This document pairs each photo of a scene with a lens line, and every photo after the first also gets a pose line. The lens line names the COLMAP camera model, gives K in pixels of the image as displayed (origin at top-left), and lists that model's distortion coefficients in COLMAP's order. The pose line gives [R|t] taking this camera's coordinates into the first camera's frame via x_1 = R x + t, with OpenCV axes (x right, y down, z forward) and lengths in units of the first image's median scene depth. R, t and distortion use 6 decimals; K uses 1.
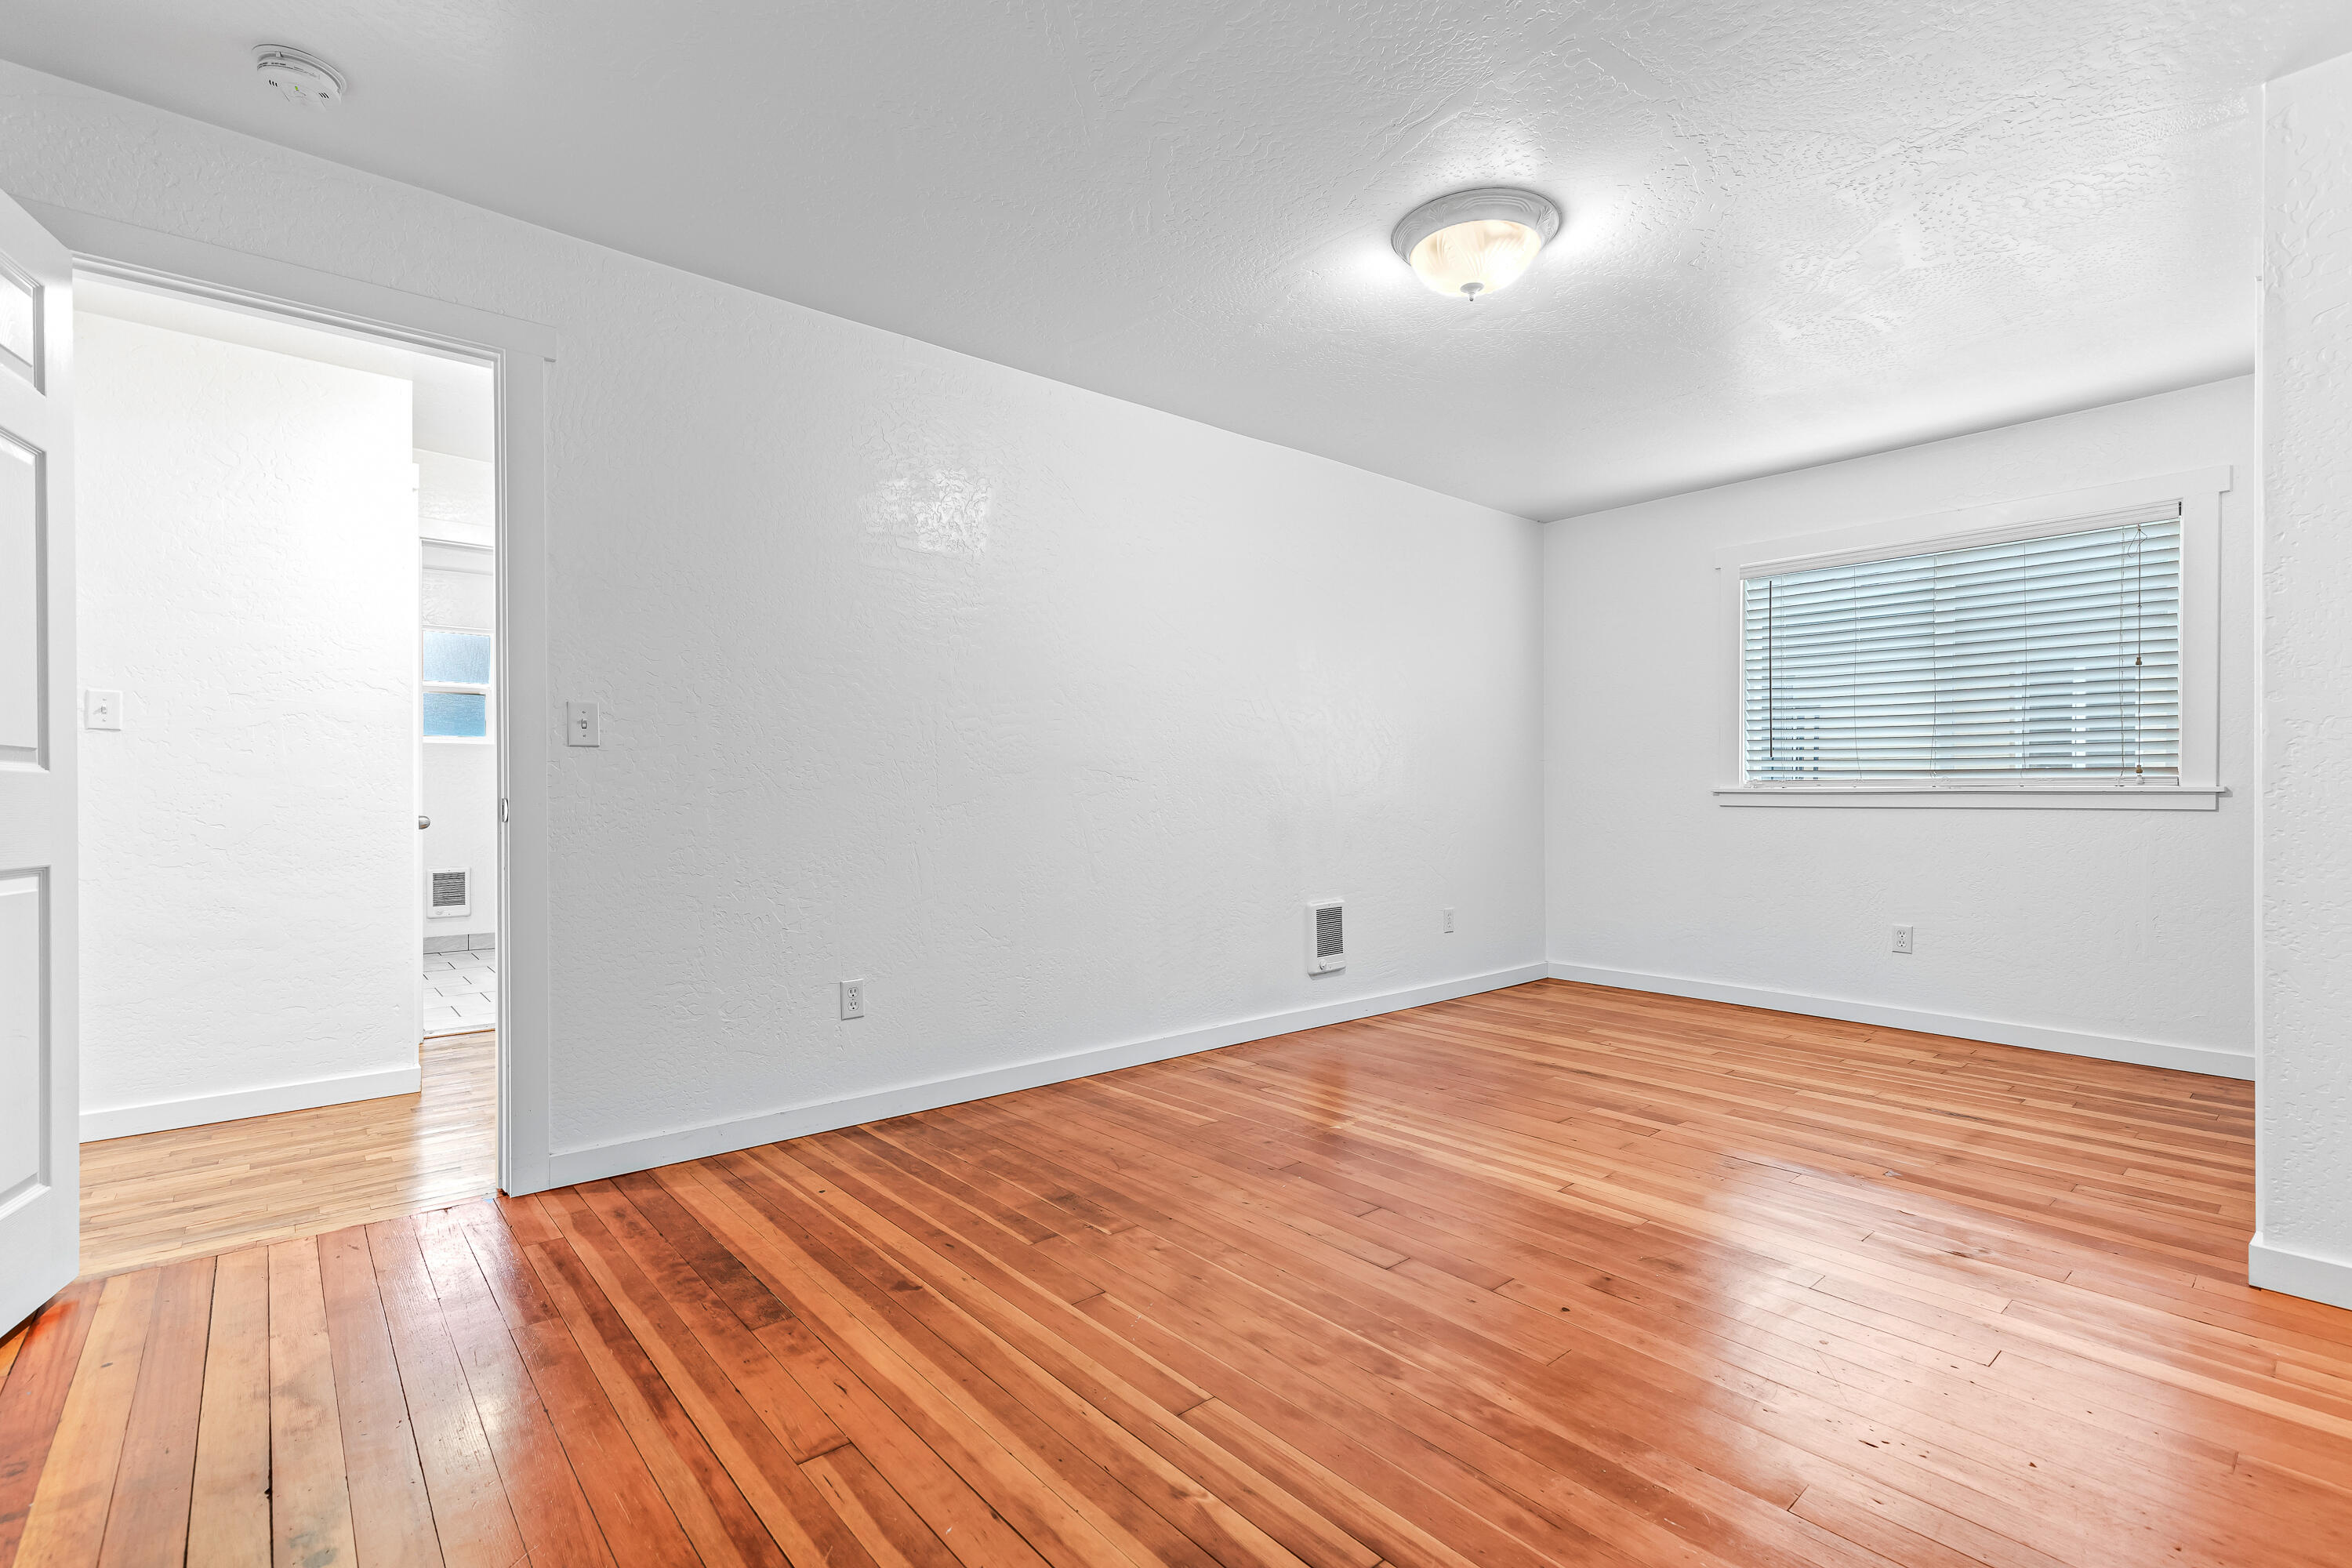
lens RADIAL K [[1088.5, 0, 1222.7], [0, 1088.5, 821.2], [0, 0, 1]] dist [0.010318, -0.002560]
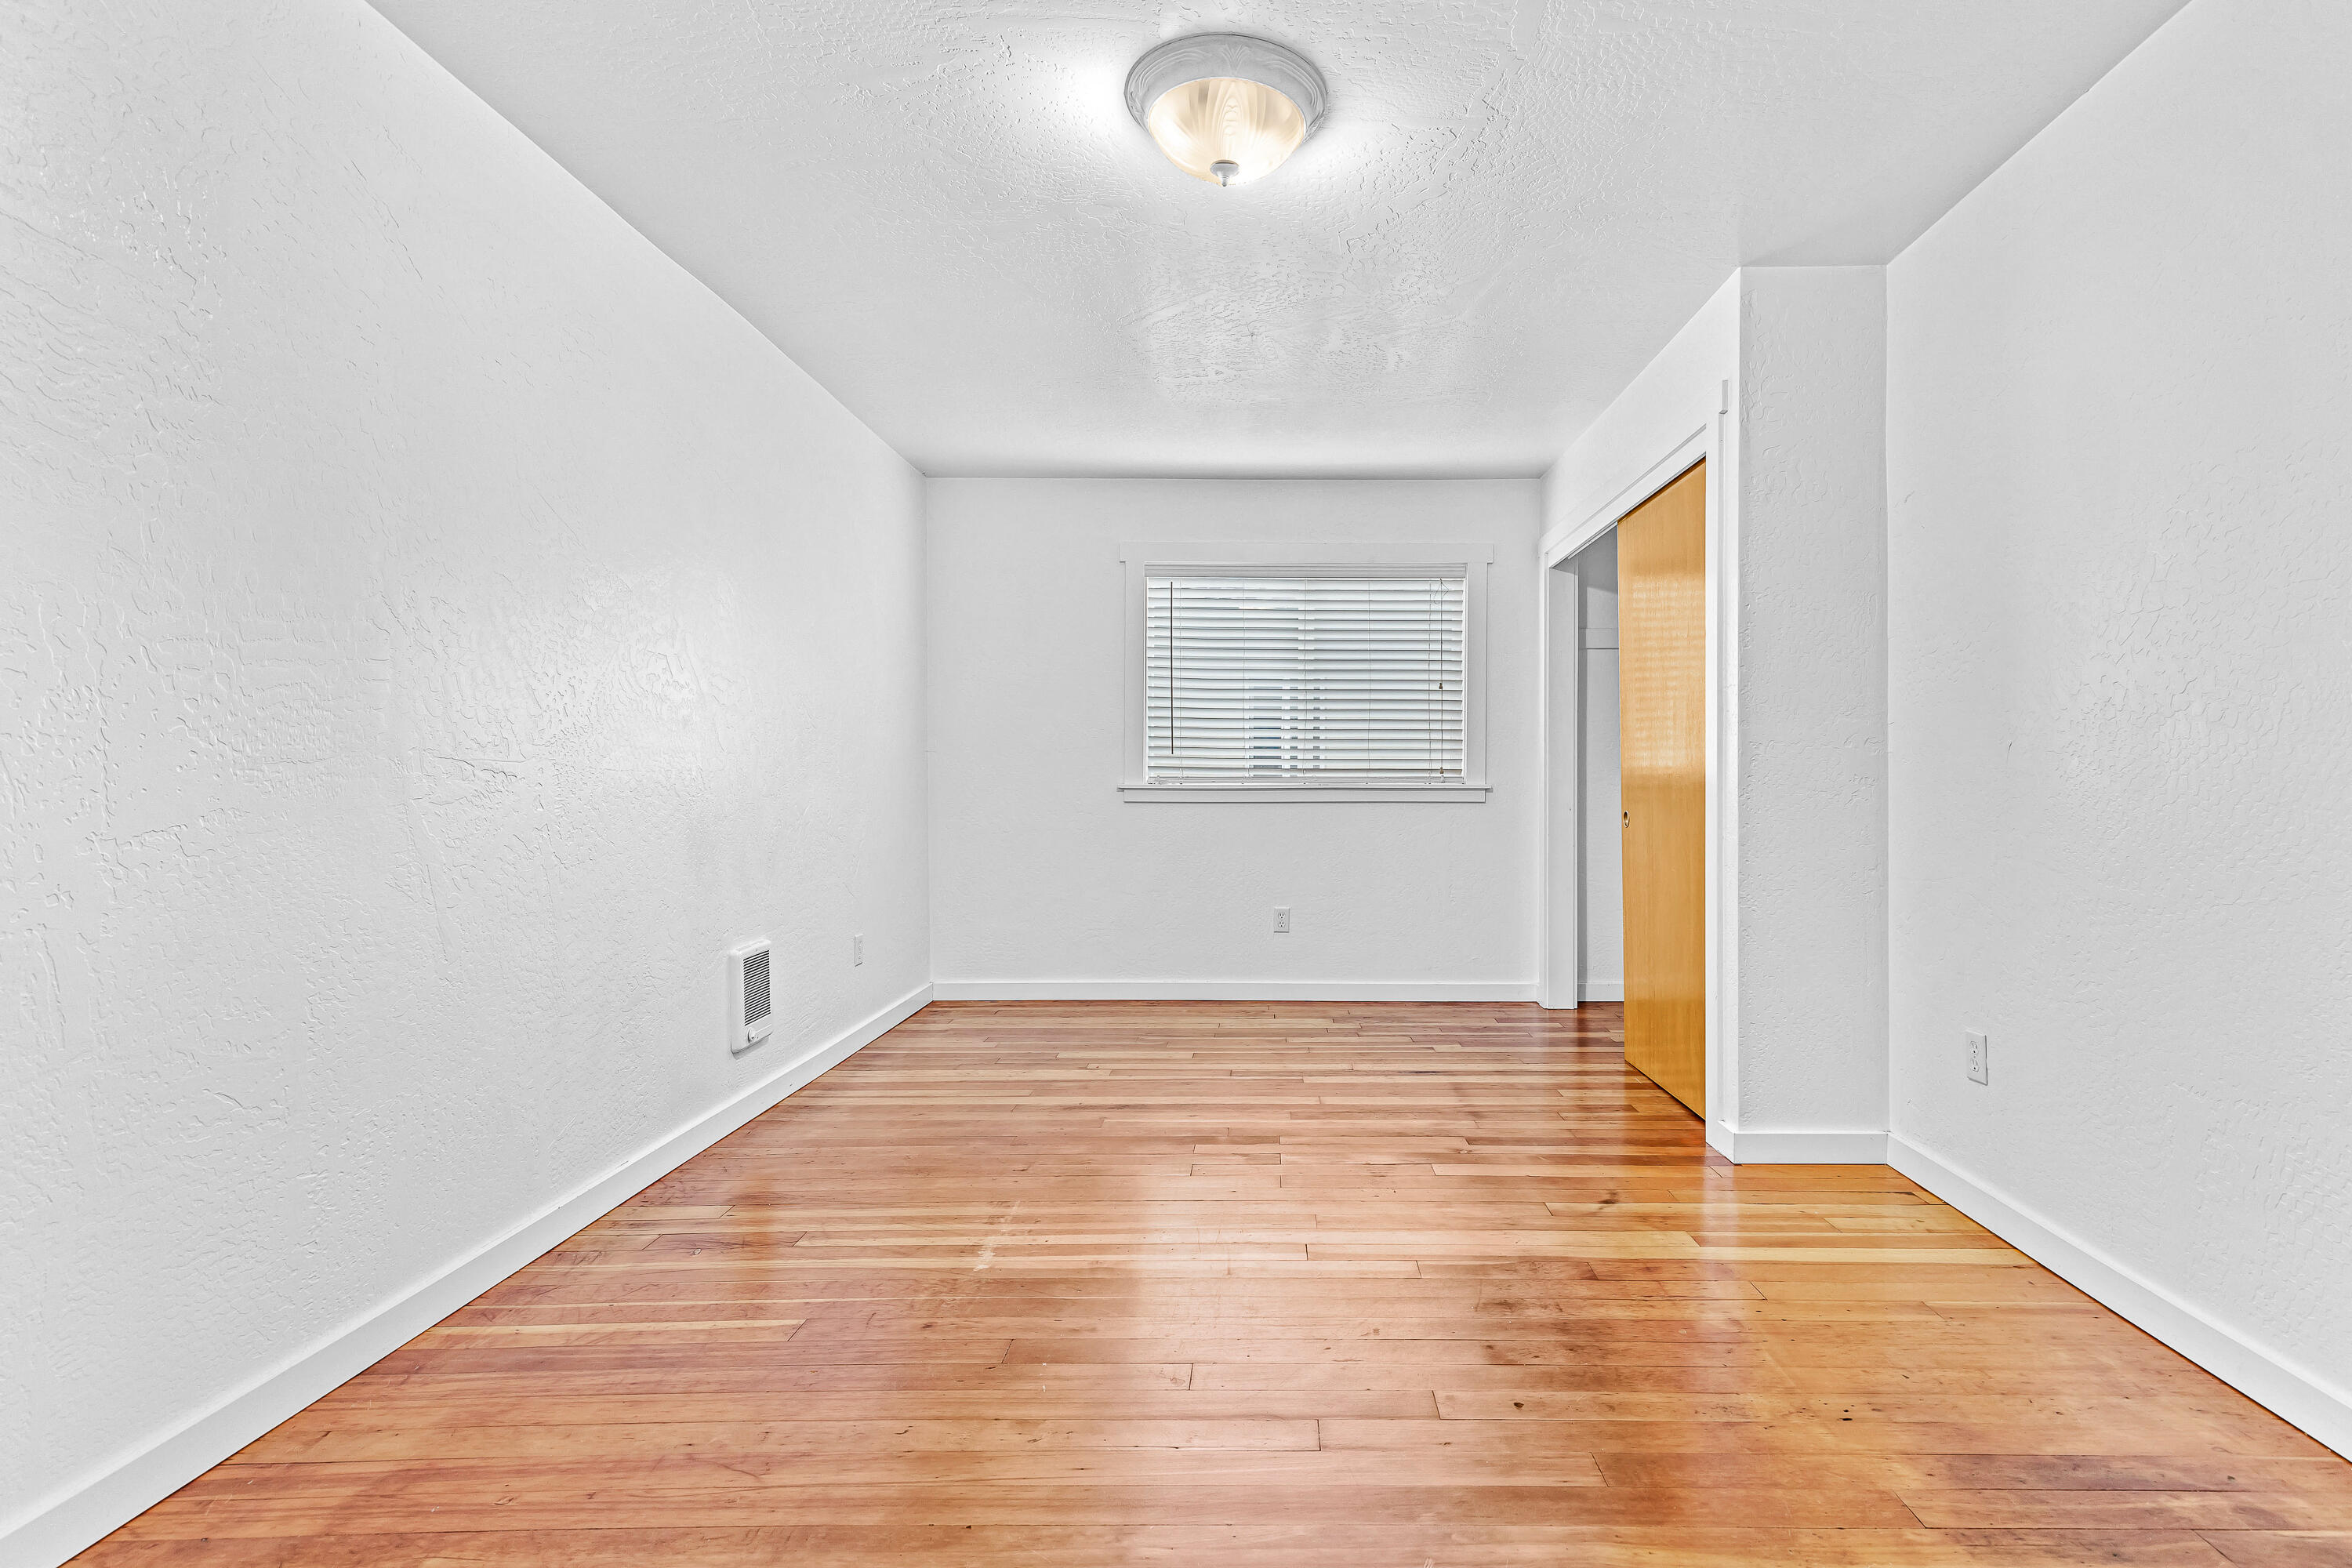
lens RADIAL K [[1088.5, 0, 1258.9], [0, 1088.5, 798.1], [0, 0, 1]] dist [0.010318, -0.002560]
pose [[0.657747, -0.012268, 0.753139, -0.286903], [0.017997, 0.999838, 0.000570, -0.021989], [-0.753024, 0.013179, 0.657861, 0.358456]]
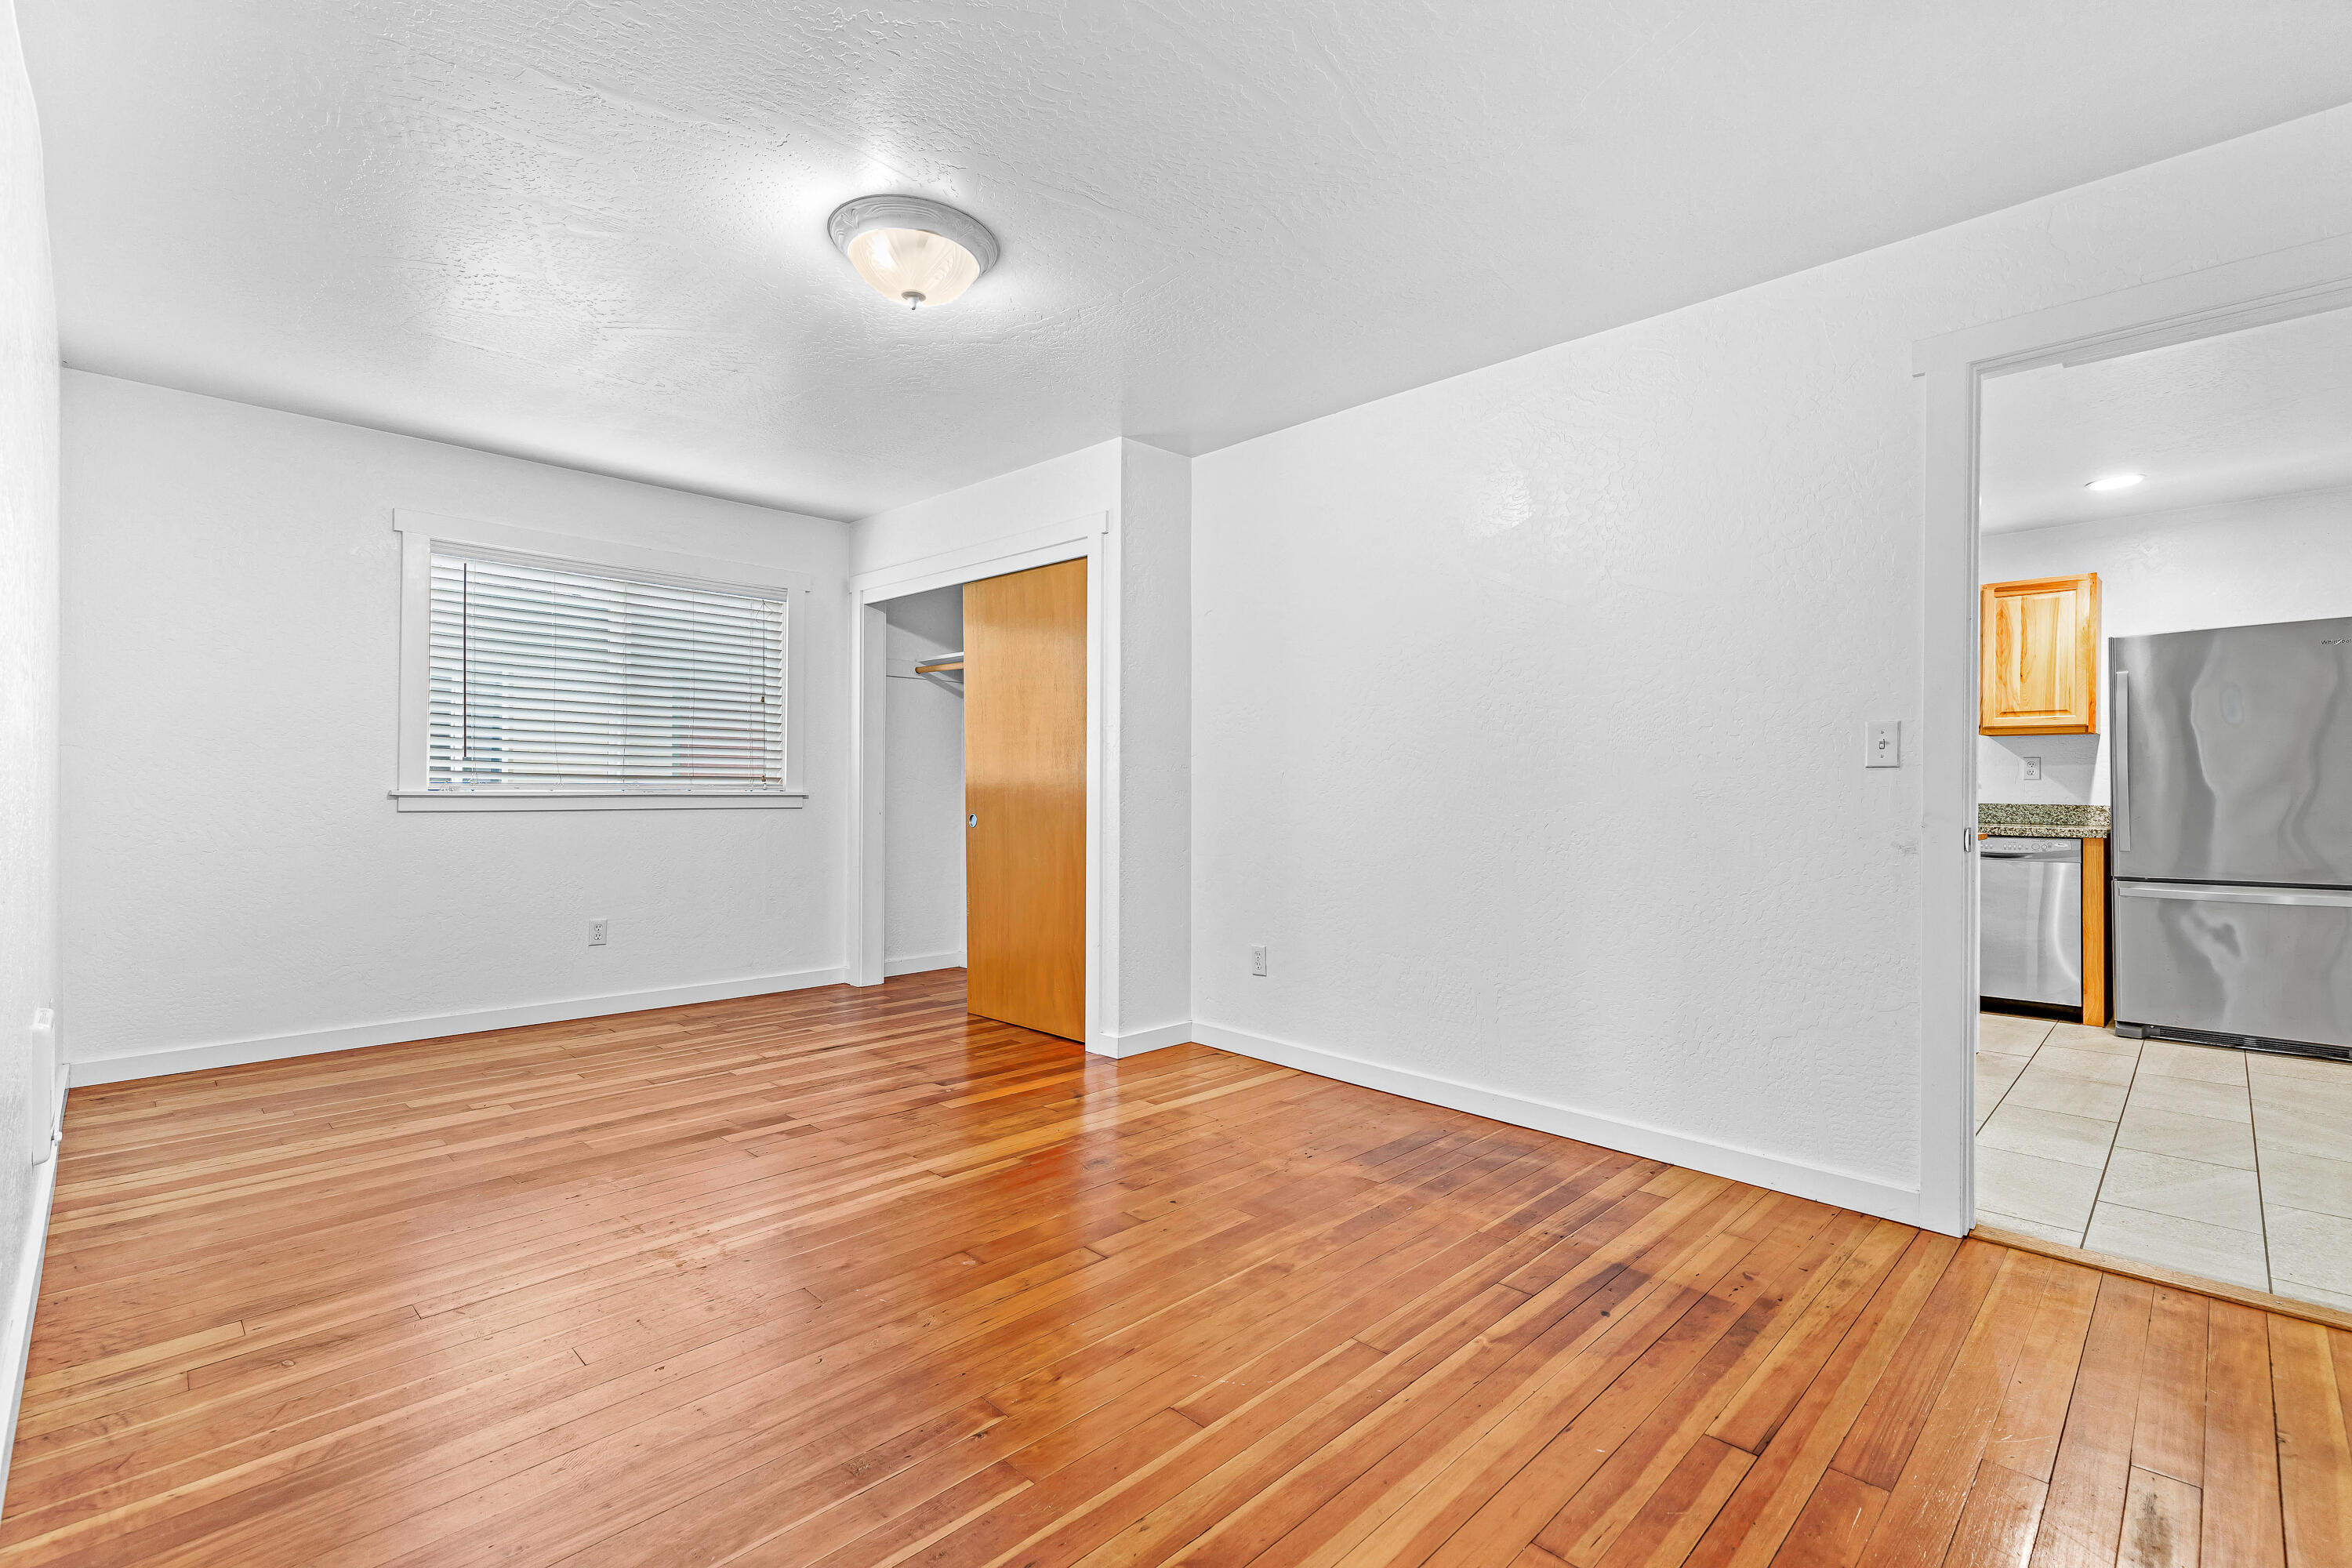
lens RADIAL K [[1088.5, 0, 1140.0], [0, 1088.5, 793.8], [0, 0, 1]] dist [0.010318, -0.002560]
pose [[-0.061886, -0.009105, 0.998042, -0.607667], [0.016828, 0.999807, 0.010165, -0.037710], [-0.997941, 0.017424, -0.061721, 0.677147]]
